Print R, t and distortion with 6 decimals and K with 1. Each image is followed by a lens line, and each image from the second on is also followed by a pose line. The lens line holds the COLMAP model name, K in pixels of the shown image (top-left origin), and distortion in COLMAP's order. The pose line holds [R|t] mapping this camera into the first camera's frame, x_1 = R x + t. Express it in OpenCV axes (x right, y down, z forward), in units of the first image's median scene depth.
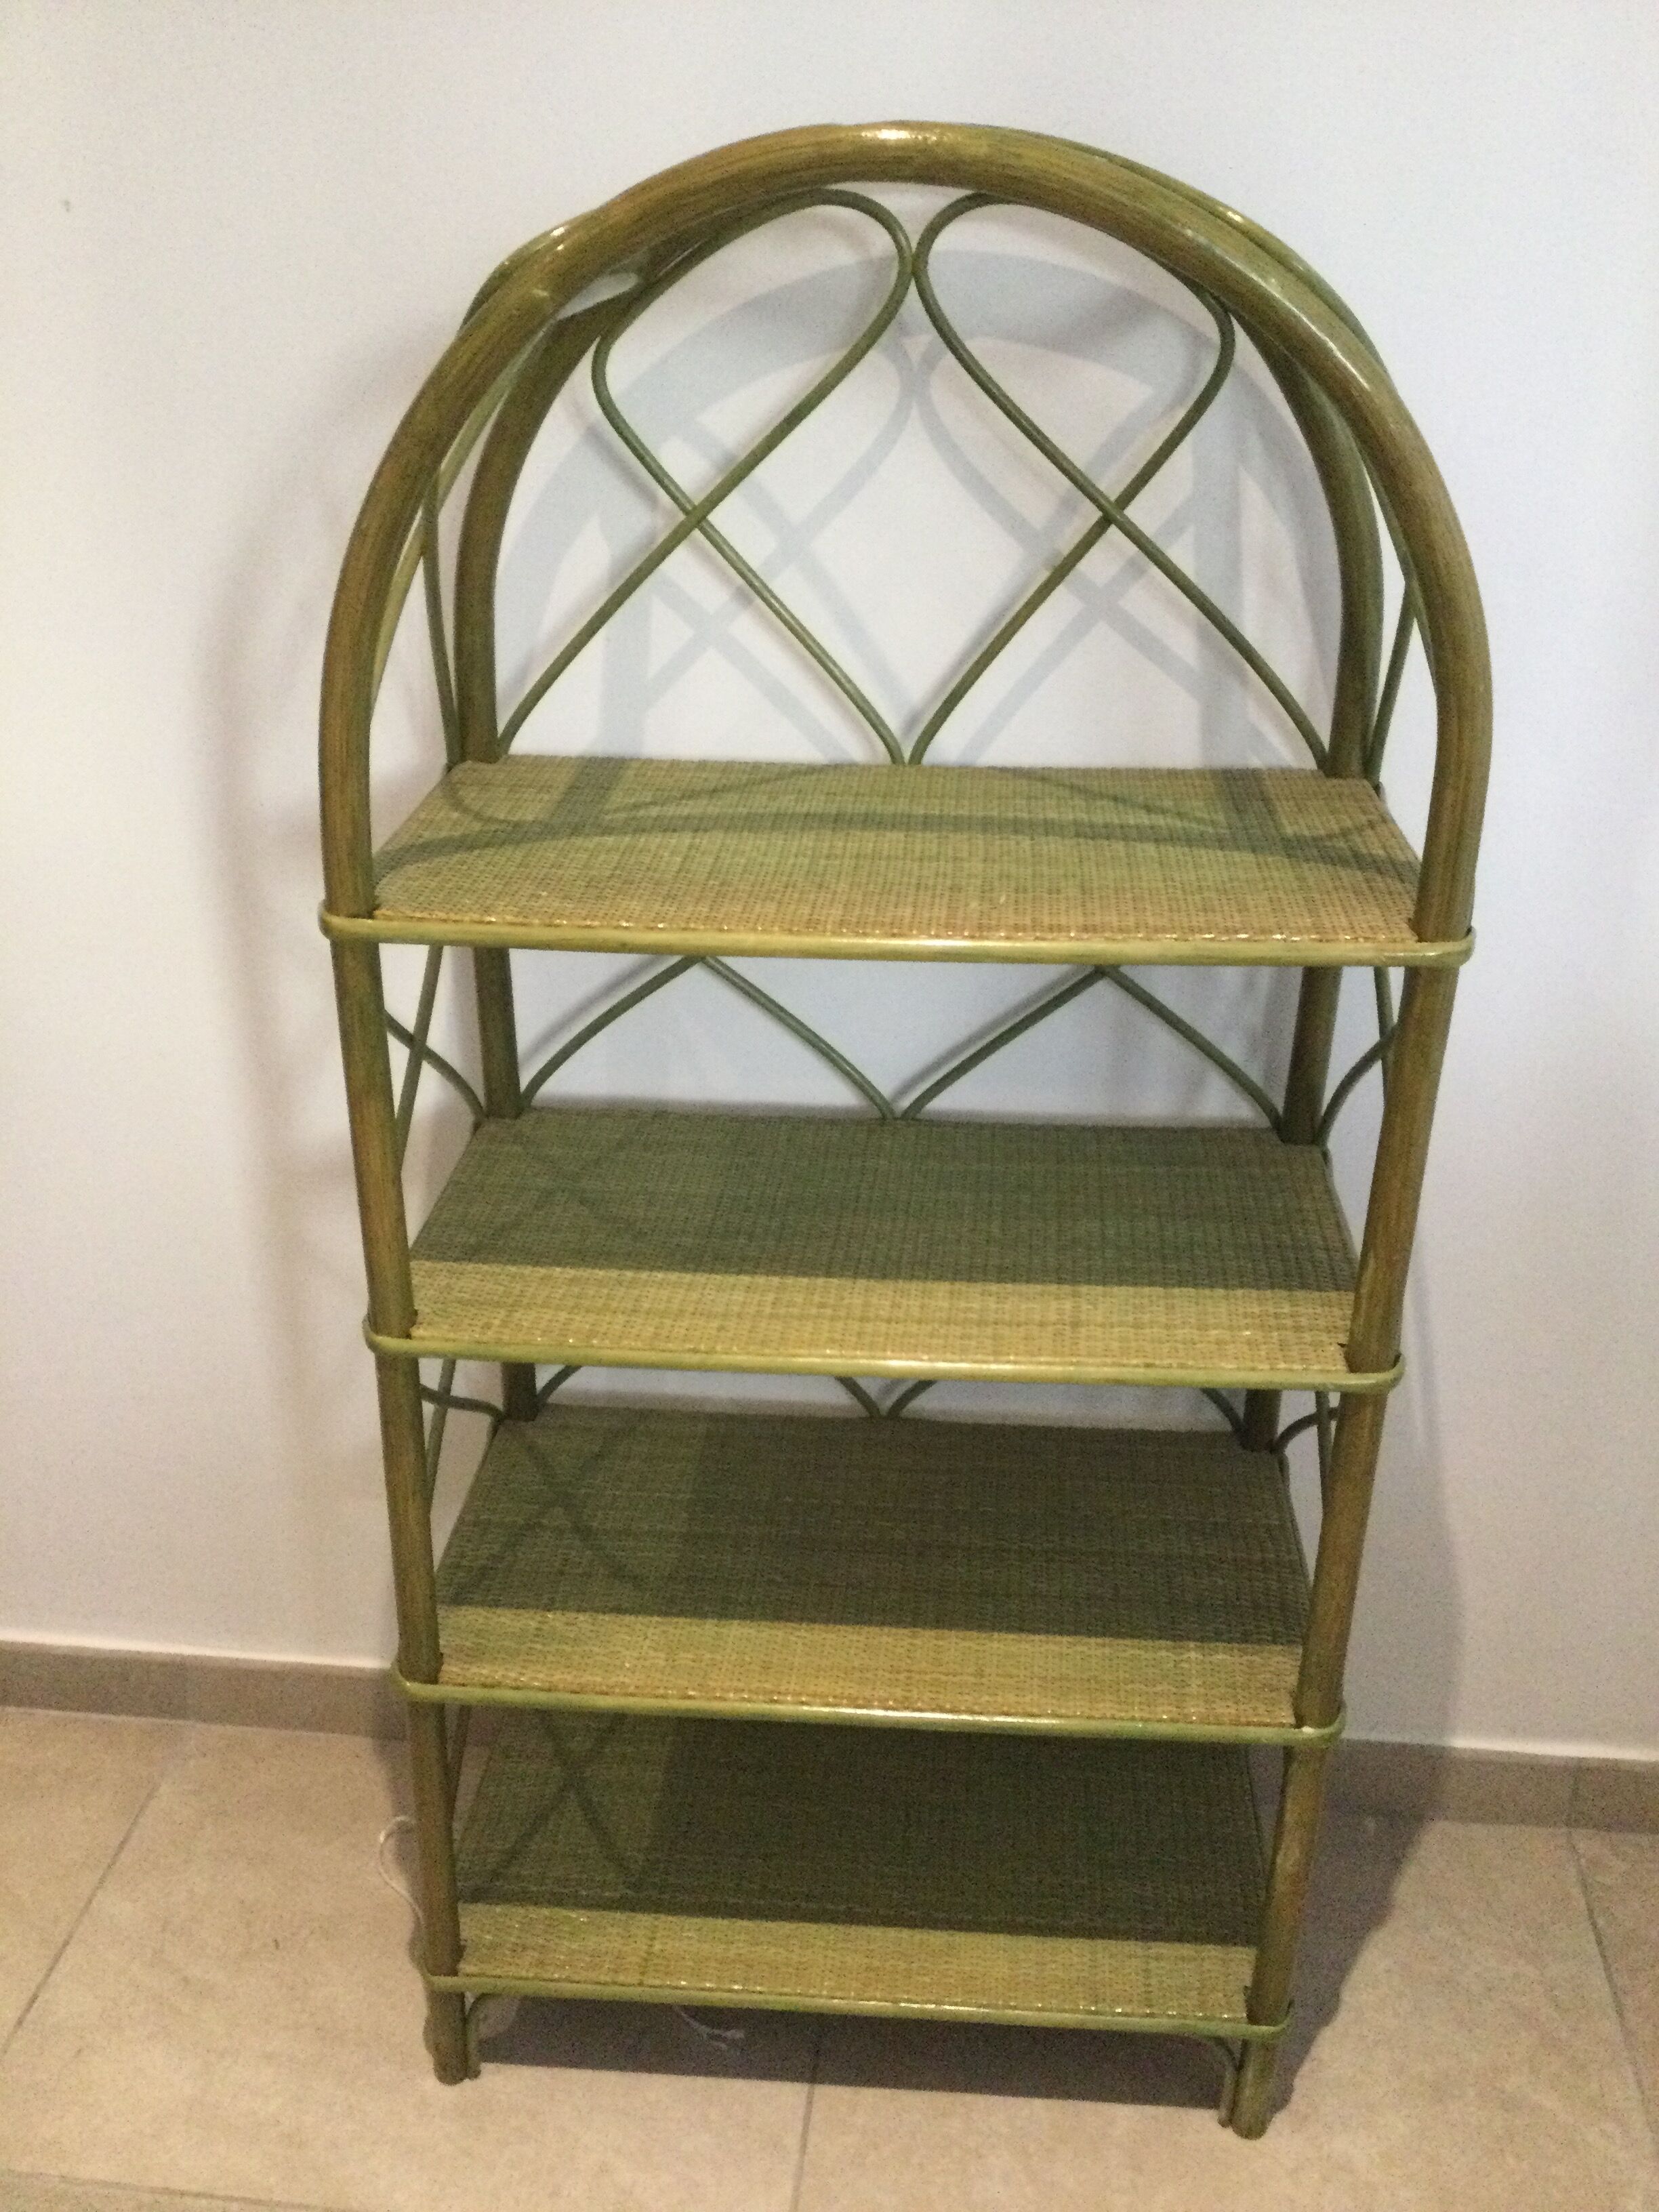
lens RADIAL K [[2008.3, 0, 846.0], [0, 2008.3, 1105.9], [0, 0, 1]] dist [0.034066, 0.000000]
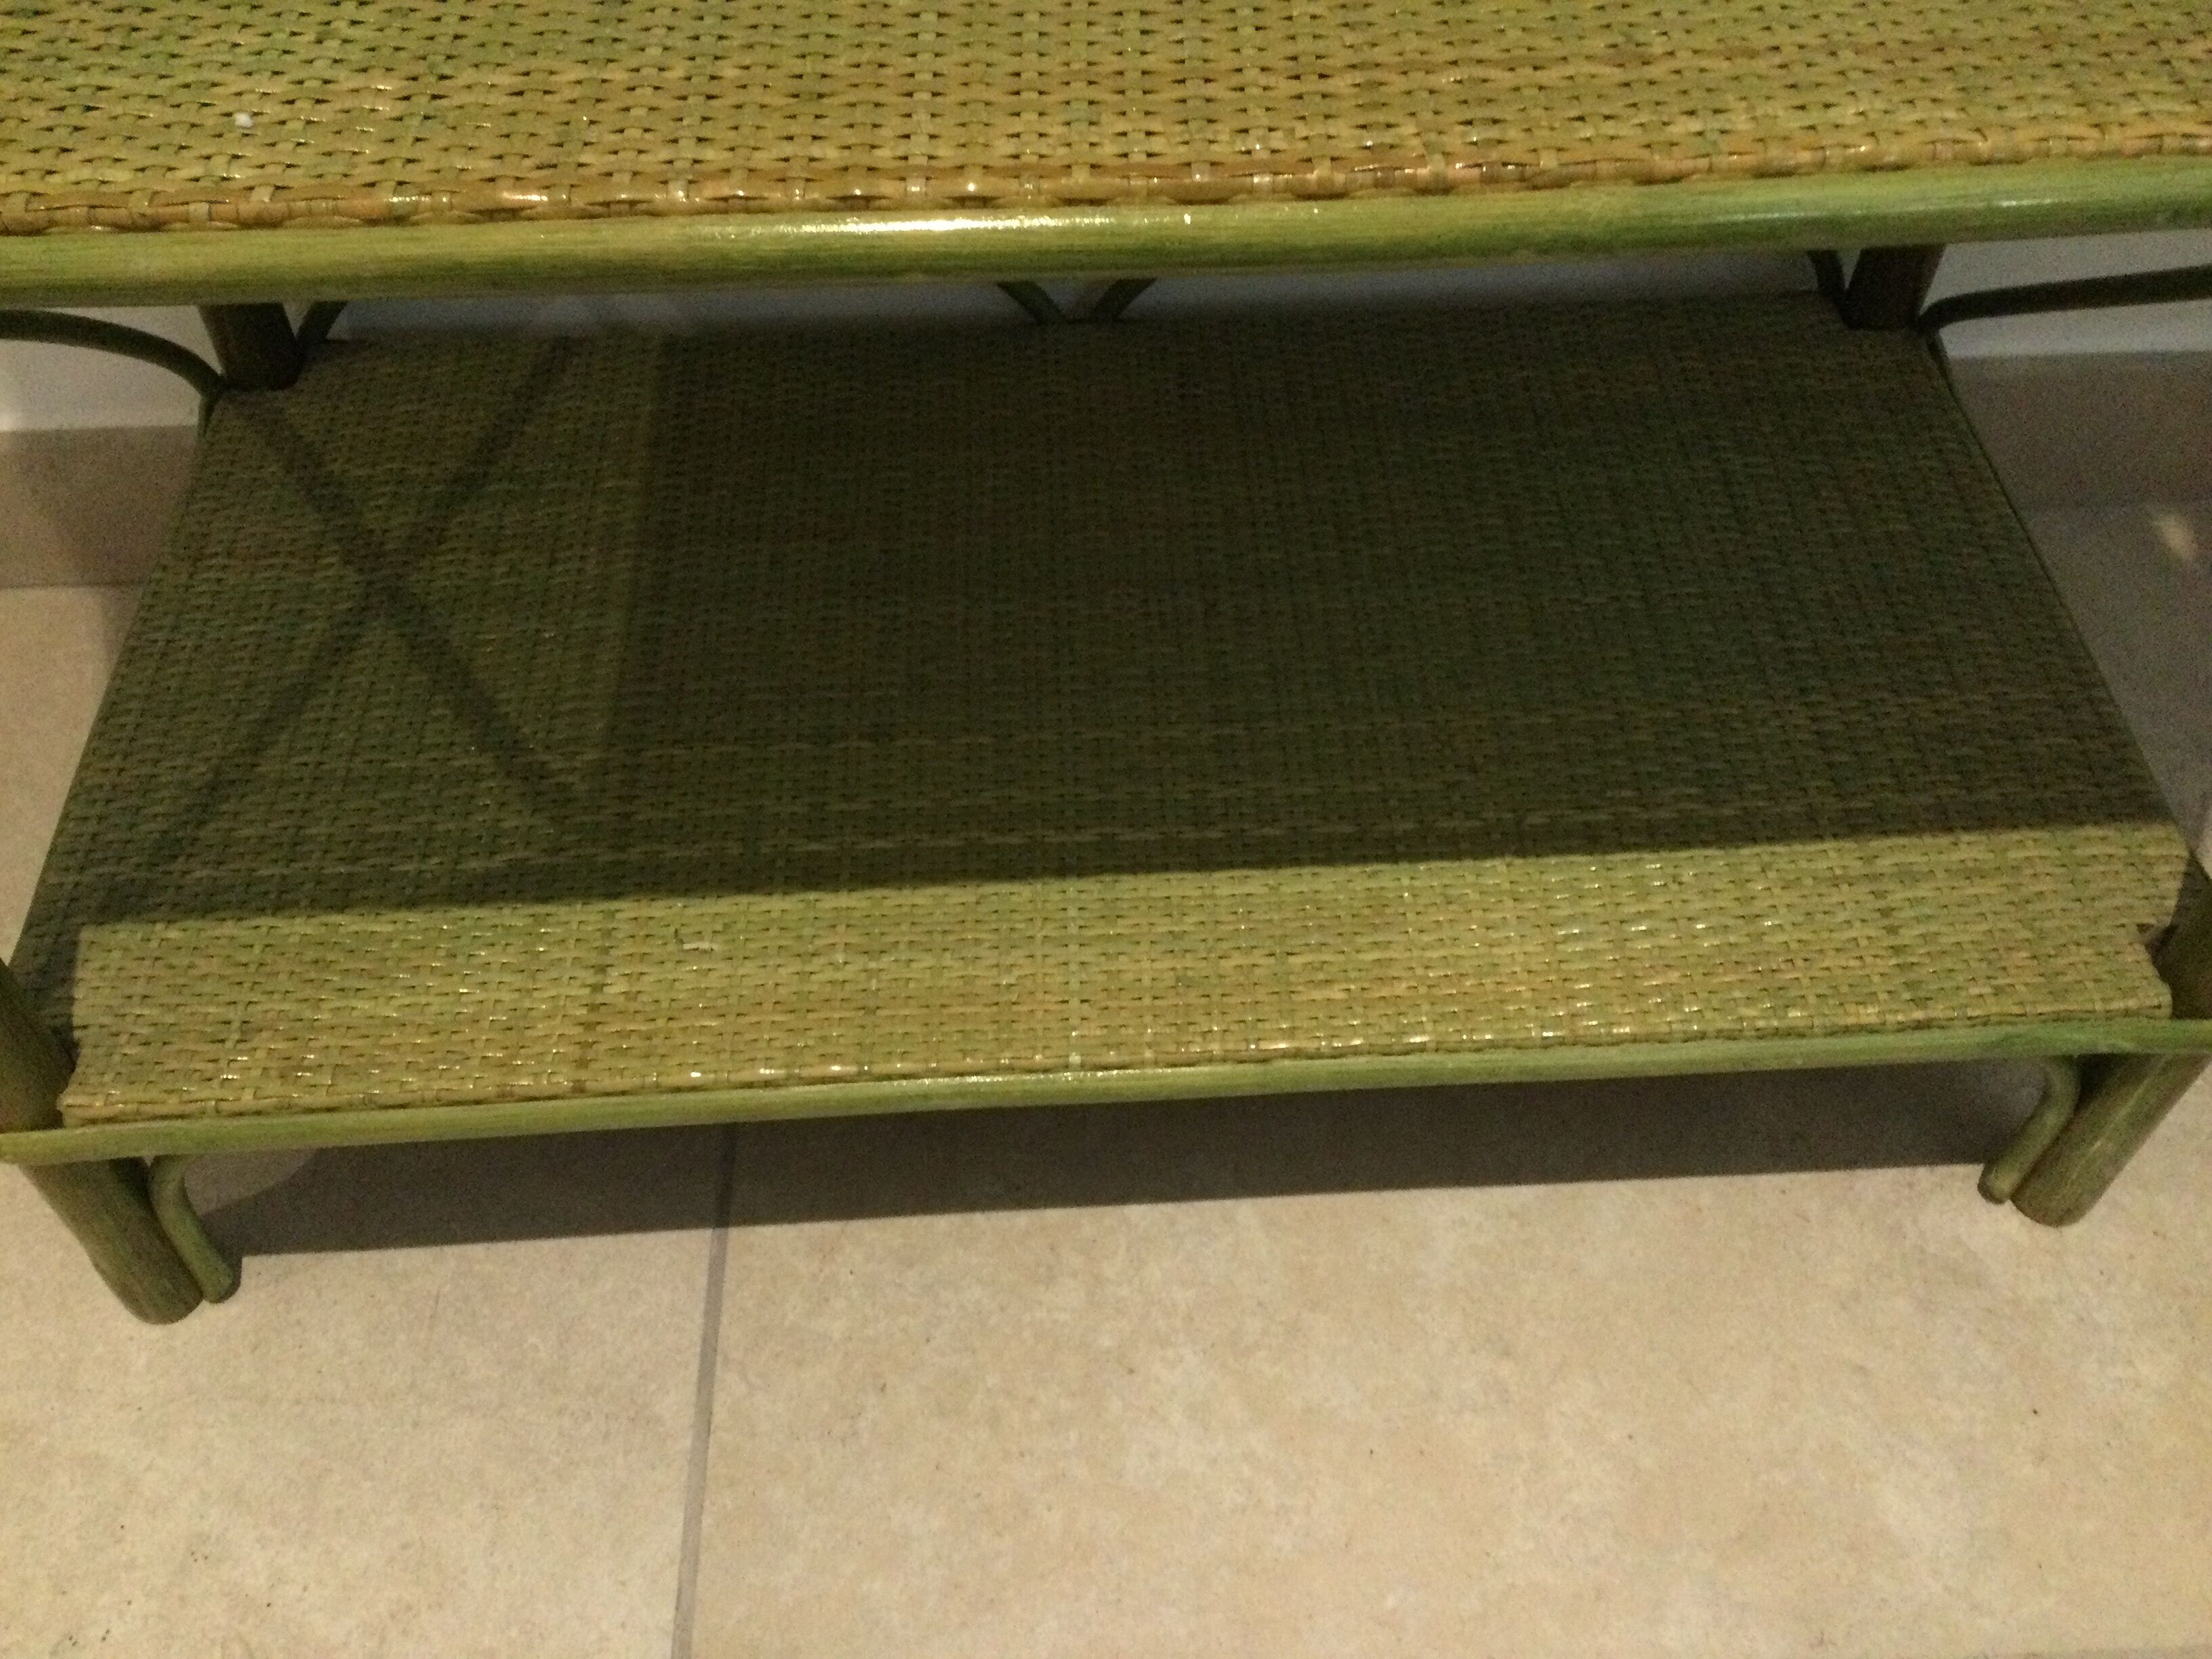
lens RADIAL K [[2008.3, 0, 1114.2], [0, 2008.3, 807.4], [0, 0, 1]] dist [0.034066, 0.000000]
pose [[0.991439, -0.101883, 0.081665, -0.030345], [0.058149, 0.904505, 0.422480, 0.246390], [-0.116910, -0.414114, 0.902686, 0.703323]]
